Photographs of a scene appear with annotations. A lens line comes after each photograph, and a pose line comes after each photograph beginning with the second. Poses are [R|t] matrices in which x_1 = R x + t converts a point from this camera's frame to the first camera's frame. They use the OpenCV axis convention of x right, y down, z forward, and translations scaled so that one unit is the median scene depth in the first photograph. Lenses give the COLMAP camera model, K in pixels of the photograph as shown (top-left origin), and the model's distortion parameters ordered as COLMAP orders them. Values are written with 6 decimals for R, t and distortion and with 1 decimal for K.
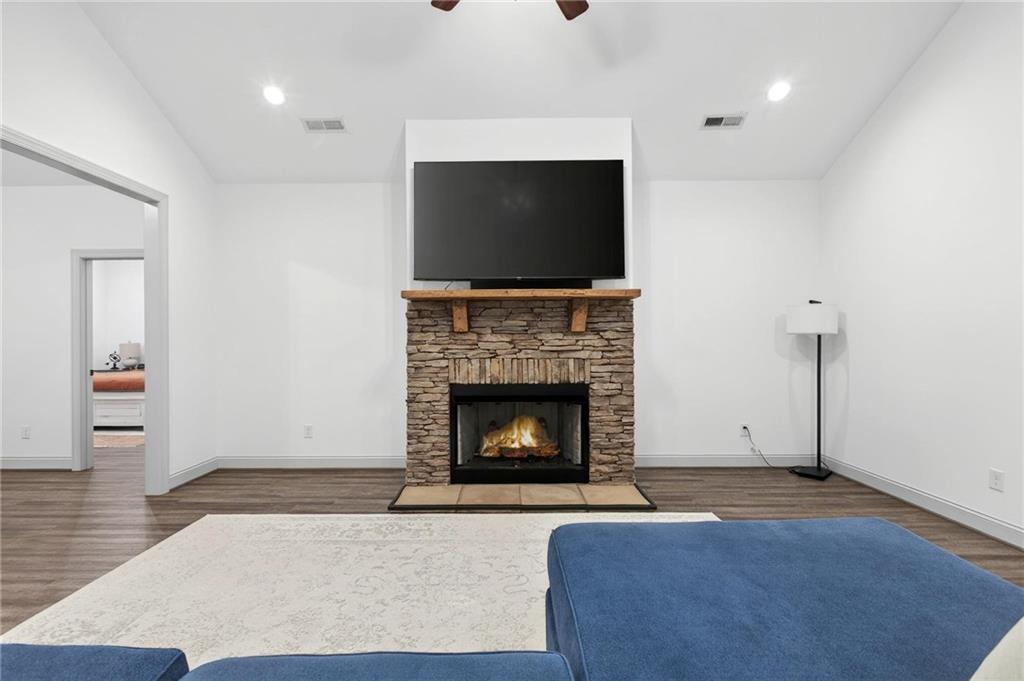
lens RADIAL K [[453.1, 0, 512.0], [0, 453.1, 340.5], [0, 0, 1]] dist [0.002545, 0.000379]
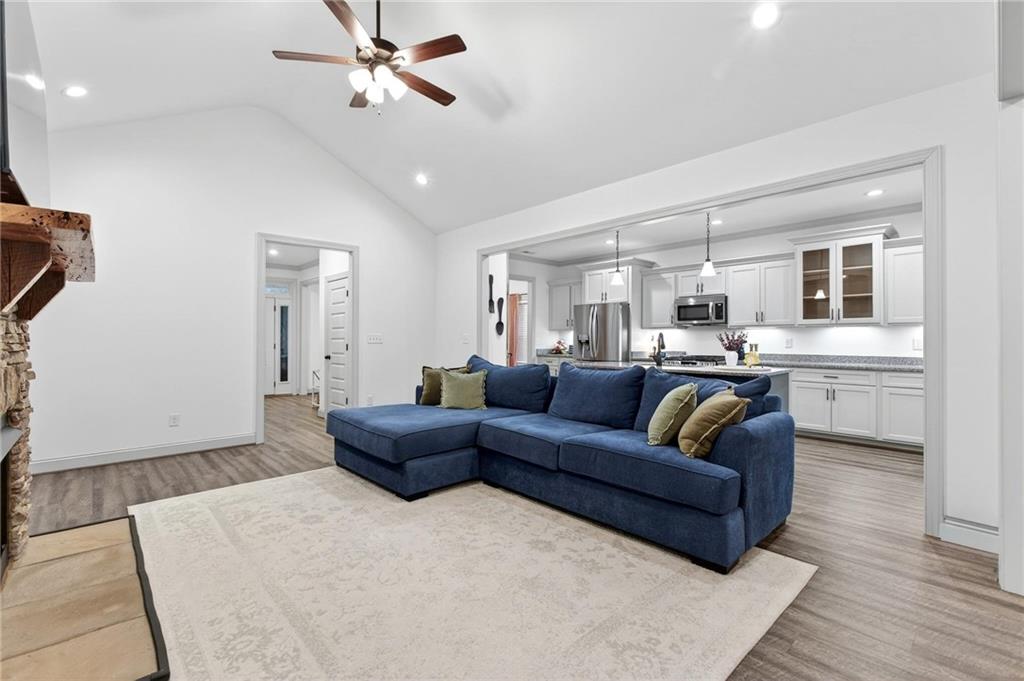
lens RADIAL K [[459.3, 0, 512.0], [0, 459.3, 340.5], [0, 0, 1]] dist [-0.003555, -0.000723]
pose [[-0.679823, 0.001609, 0.733374, -0.899897], [0.004864, 0.999985, 0.002315, 0.013140], [-0.733360, 0.005141, -0.679821, 1.085496]]
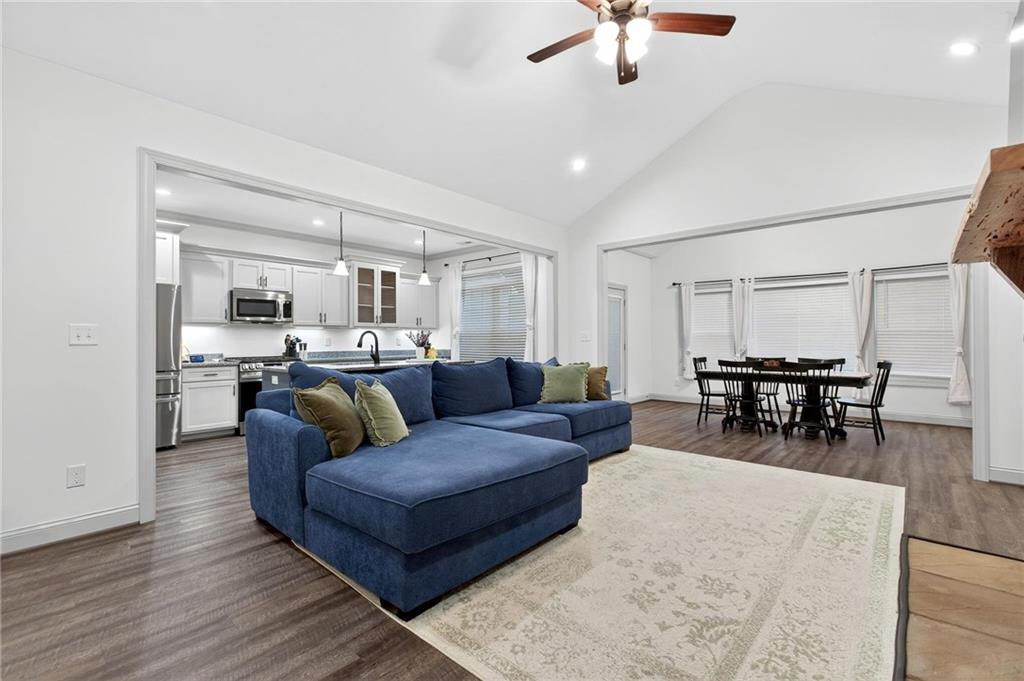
lens RADIAL K [[453.1, 0, 512.0], [0, 453.1, 340.5], [0, 0, 1]] dist [0.002545, 0.000379]
pose [[-0.655887, 0.005985, -0.754835, 0.799636], [0.003919, 0.999982, 0.004524, 0.020342], [0.754849, 0.000009, -0.655899, 1.028720]]
